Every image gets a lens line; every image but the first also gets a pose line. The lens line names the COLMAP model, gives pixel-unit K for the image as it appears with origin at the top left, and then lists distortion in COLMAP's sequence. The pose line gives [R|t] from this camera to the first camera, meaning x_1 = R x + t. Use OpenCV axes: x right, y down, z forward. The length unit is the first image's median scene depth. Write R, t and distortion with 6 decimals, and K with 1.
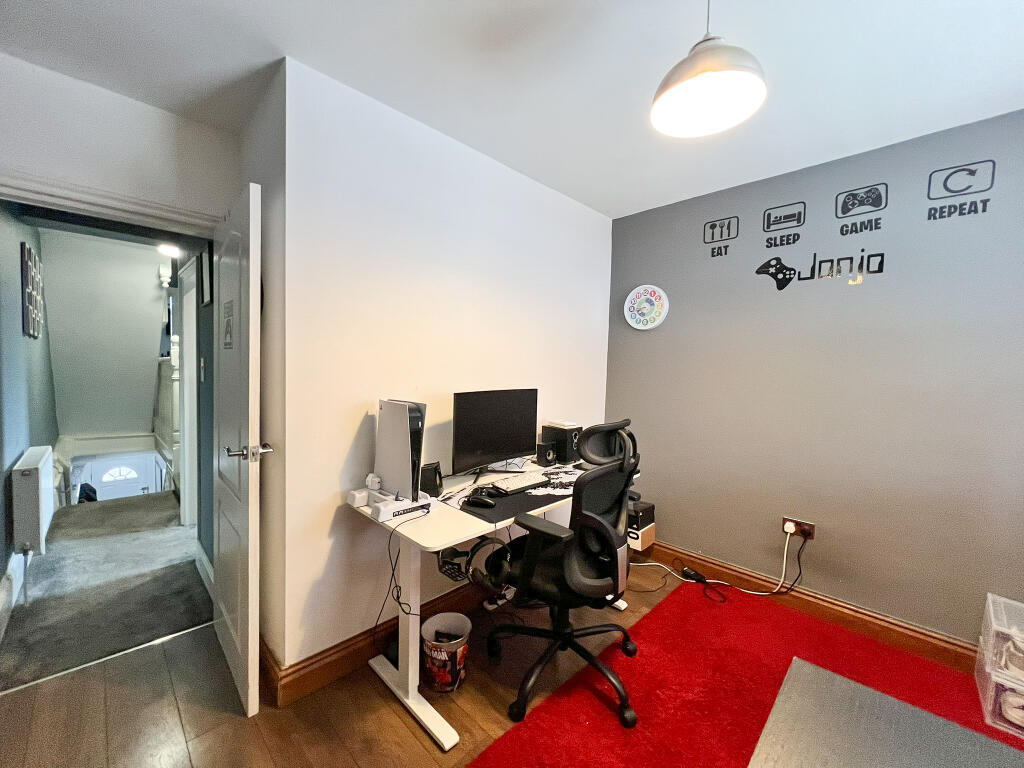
lens RADIAL K [[408.5, 0, 514.6], [0, 408.5, 383.7], [0, 0, 1]] dist [-0.001571, -0.000153]
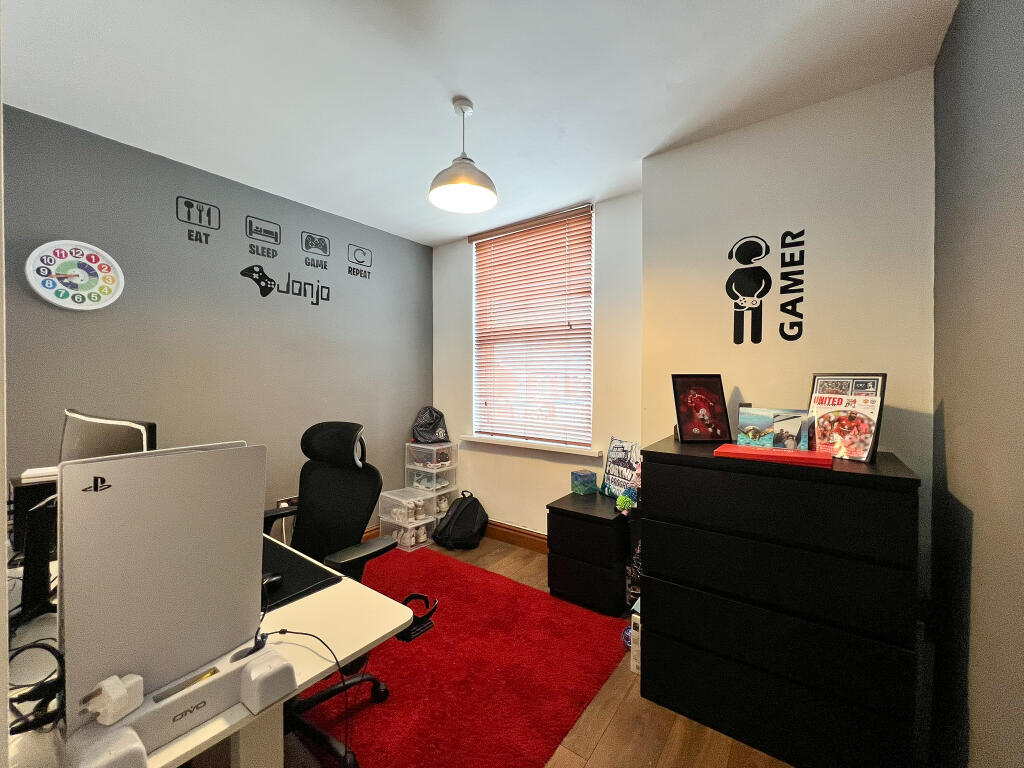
lens RADIAL K [[408.5, 0, 514.0], [0, 408.5, 380.4], [0, 0, 1]] dist [-0.001571, -0.000153]
pose [[-0.140228, -0.033602, 0.989549, -0.522875], [0.034528, 0.998650, 0.038804, -0.025320], [-0.989517, 0.039608, -0.138879, 0.494735]]
